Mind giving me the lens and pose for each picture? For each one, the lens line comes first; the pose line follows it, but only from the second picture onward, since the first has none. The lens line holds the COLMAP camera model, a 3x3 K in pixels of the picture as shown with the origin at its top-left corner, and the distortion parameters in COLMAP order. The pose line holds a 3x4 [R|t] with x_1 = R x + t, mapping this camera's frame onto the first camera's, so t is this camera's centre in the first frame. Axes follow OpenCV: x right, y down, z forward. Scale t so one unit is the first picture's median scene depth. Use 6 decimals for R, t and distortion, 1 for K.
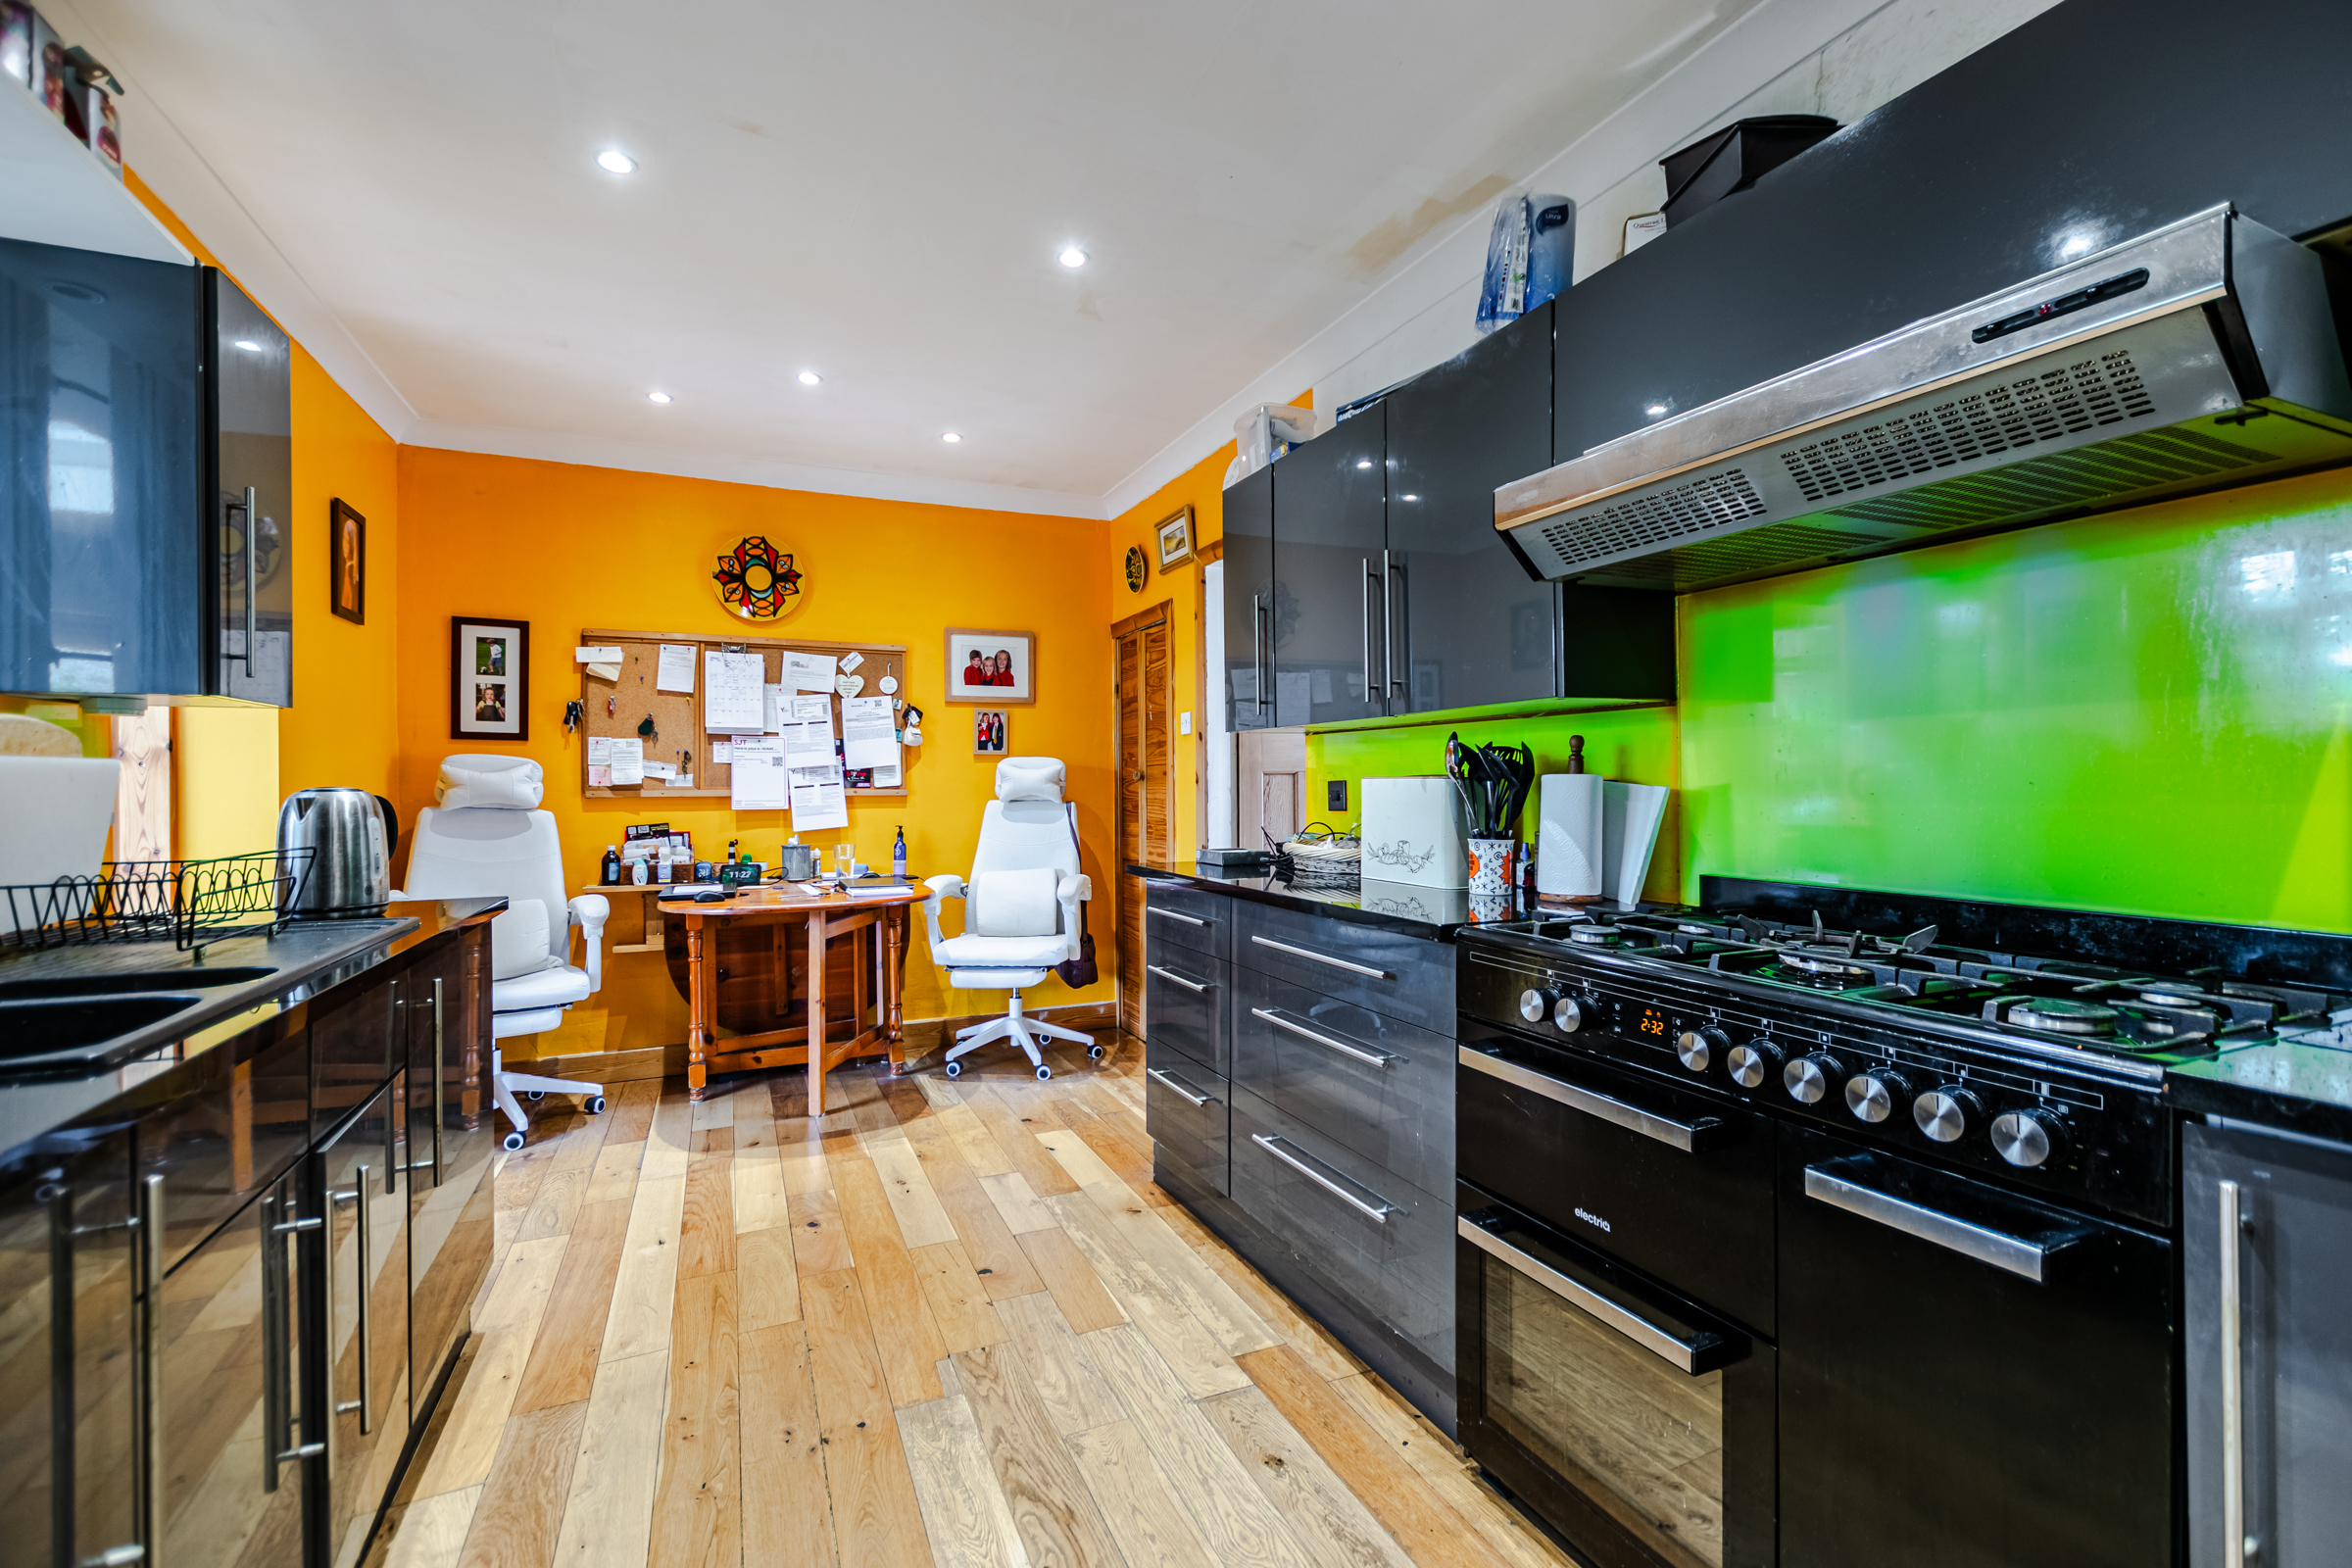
lens RADIAL K [[1014.9, 0, 1177.2], [0, 1014.9, 785.4], [0, 0, 1]] dist [-0.001923, -0.000310]
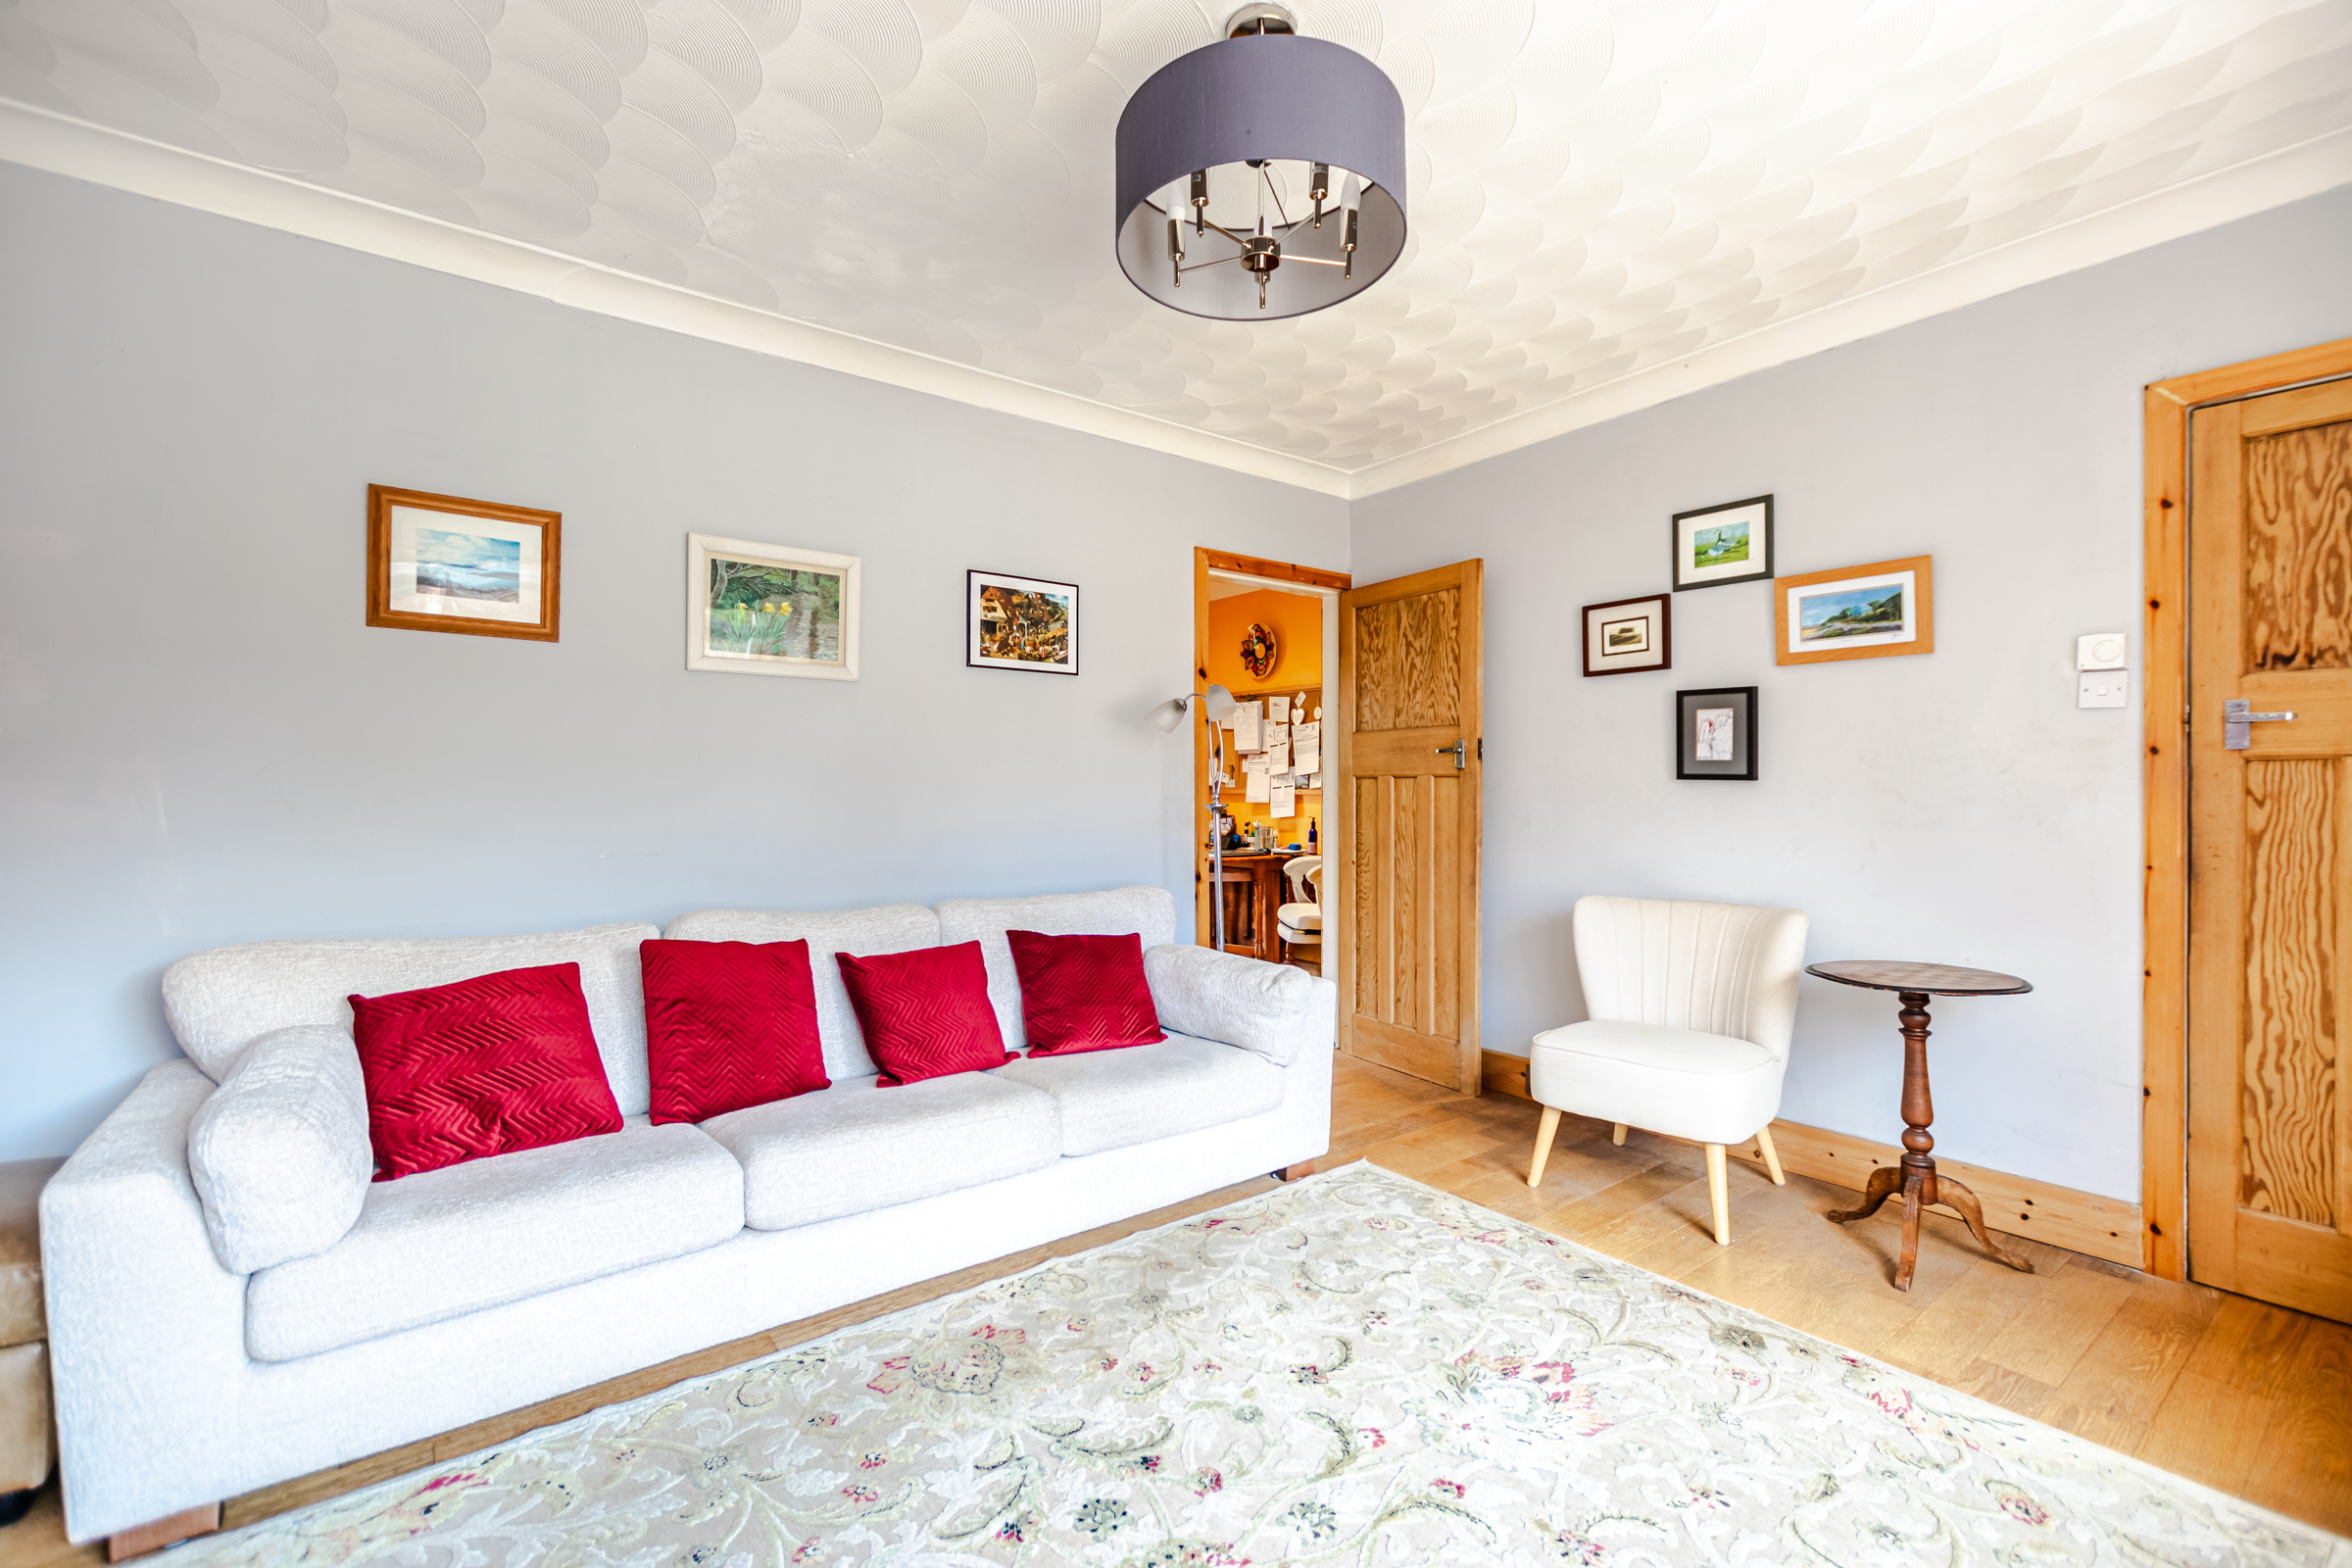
lens RADIAL K [[1014.9, 0, 1180.1], [0, 1014.9, 781.7], [0, 0, 1]] dist [-0.001923, -0.000310]
pose [[0.218527, -0.000153, -0.975831, 1.064206], [-0.003276, 0.999994, -0.000891, -0.005975], [0.975825, 0.003392, 0.218526, 0.558892]]
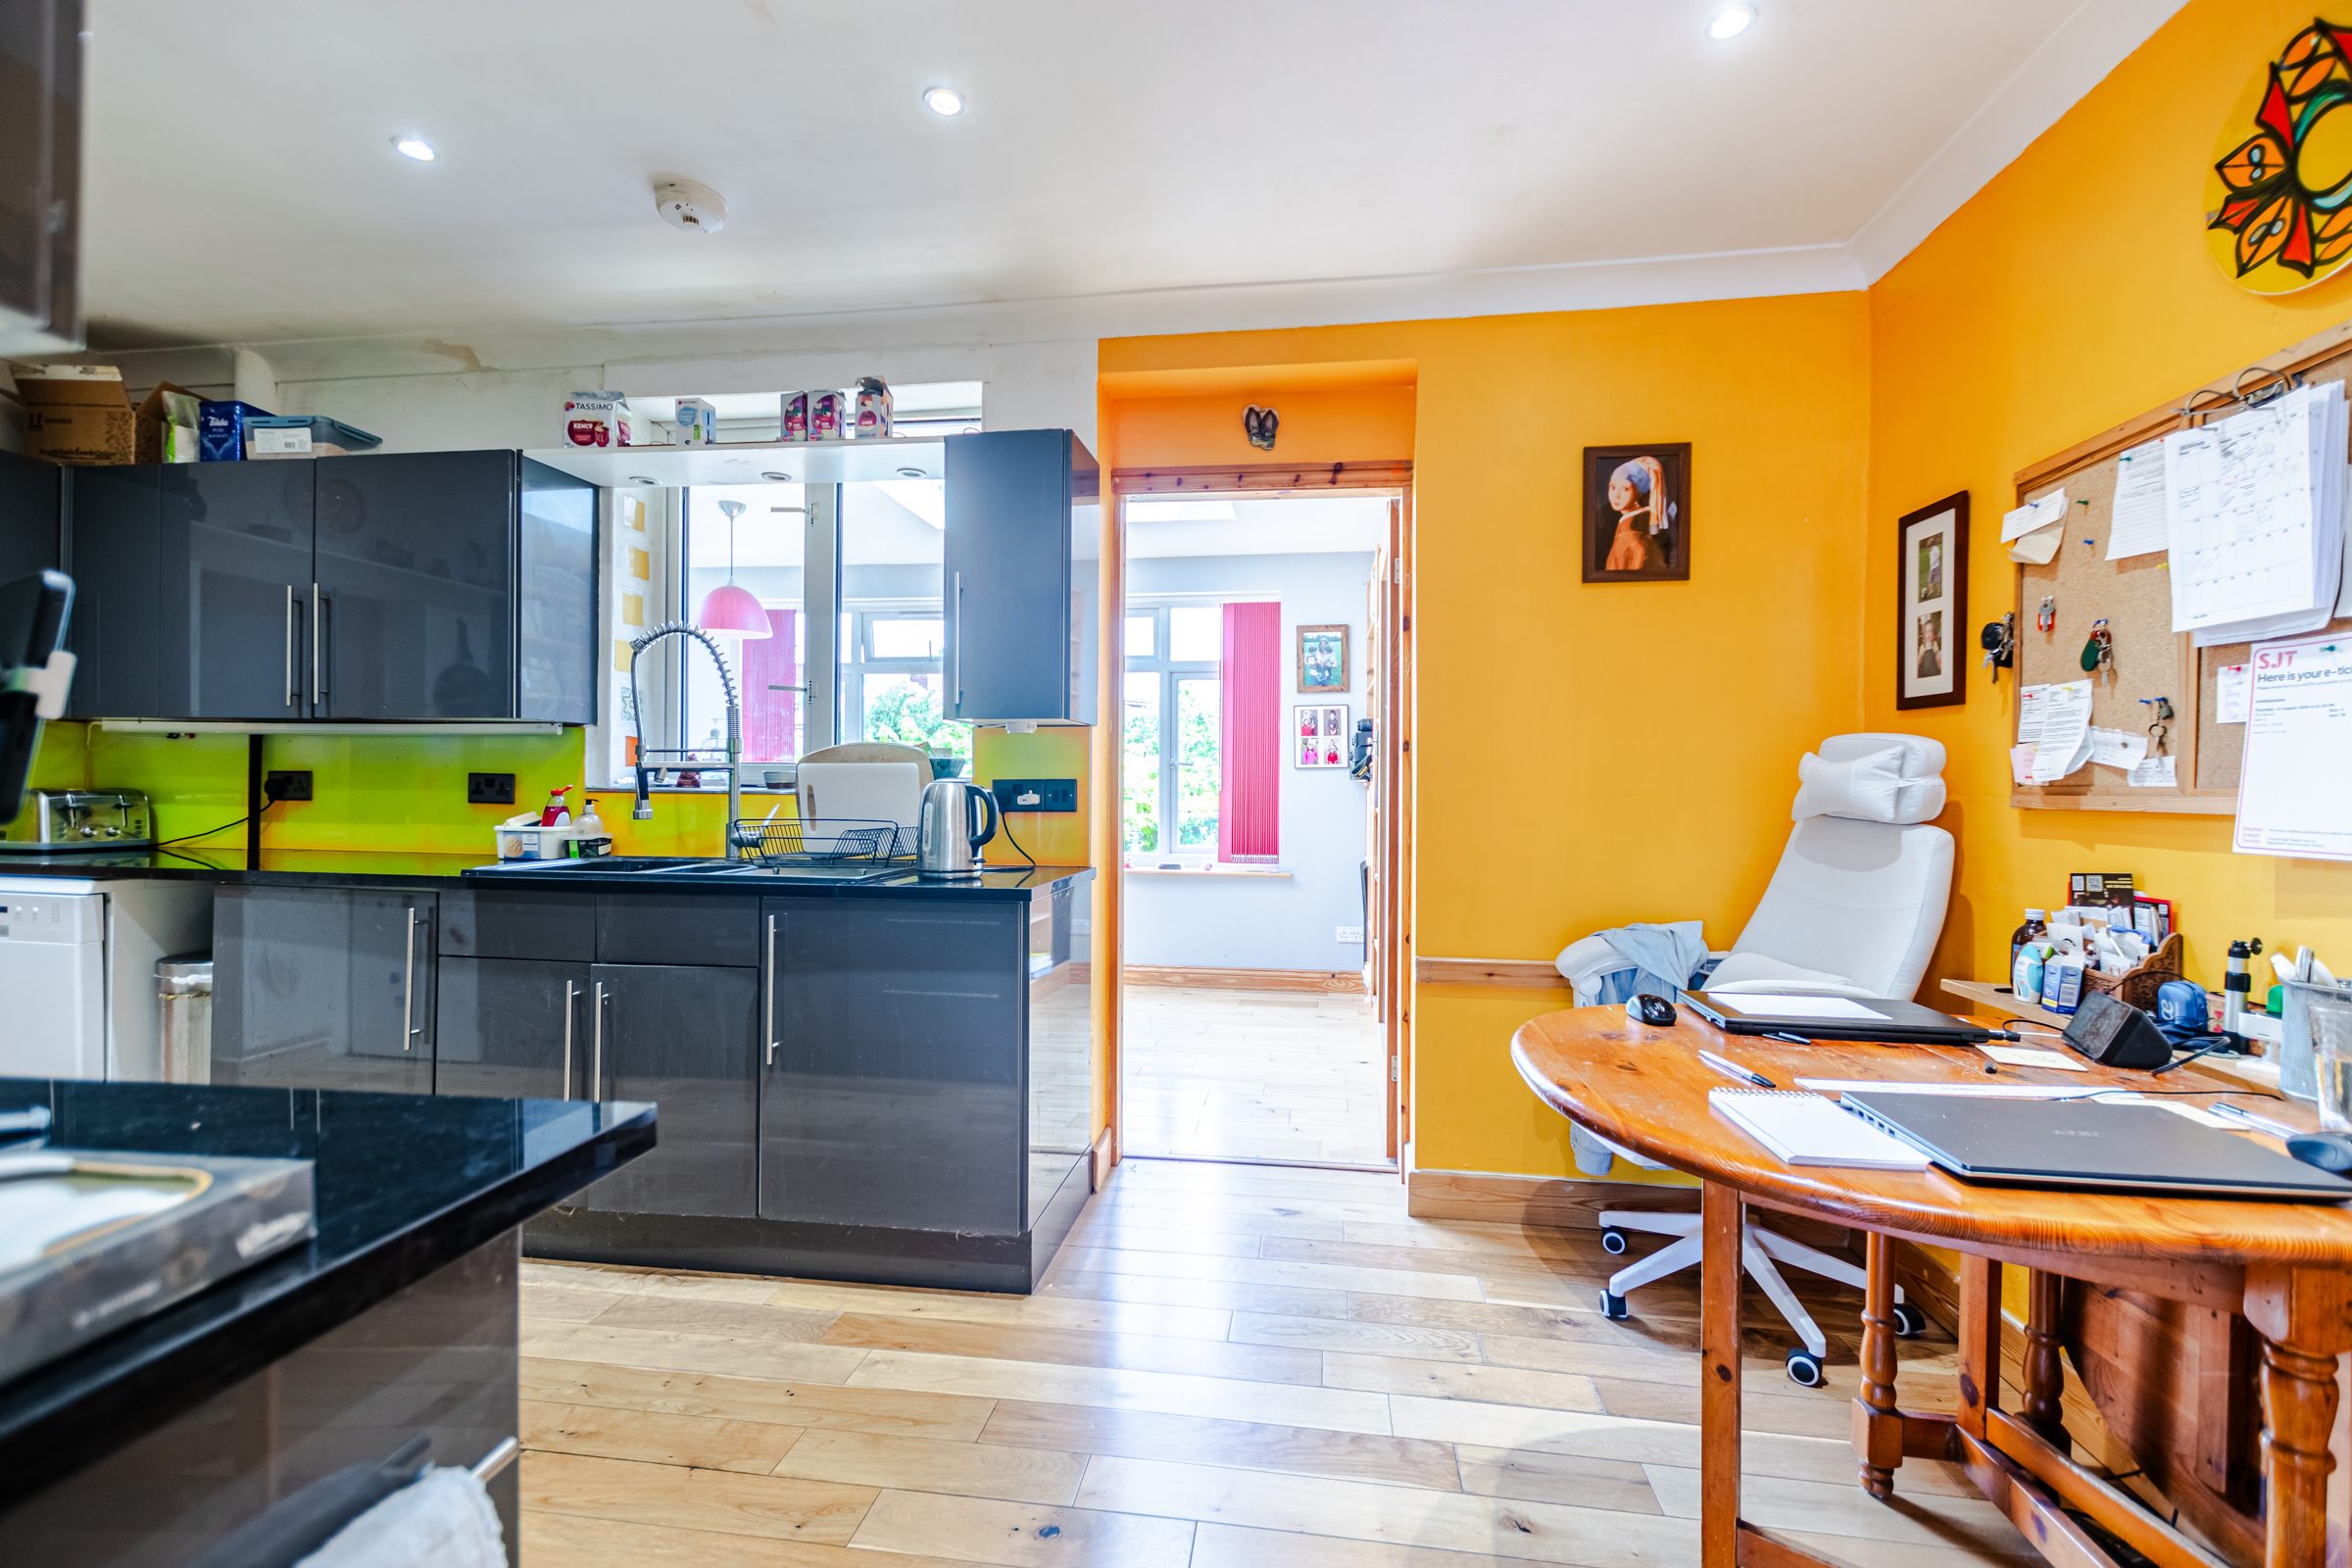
lens RADIAL K [[1014.9, 0, 1172.7], [0, 1014.9, 786.1], [0, 0, 1]] dist [-0.001923, -0.000310]
pose [[-0.532368, -0.000621, -0.846513, 0.060586], [-0.008109, 0.999958, 0.004366, 0.001989], [0.846474, 0.009189, -0.532351, 0.872277]]
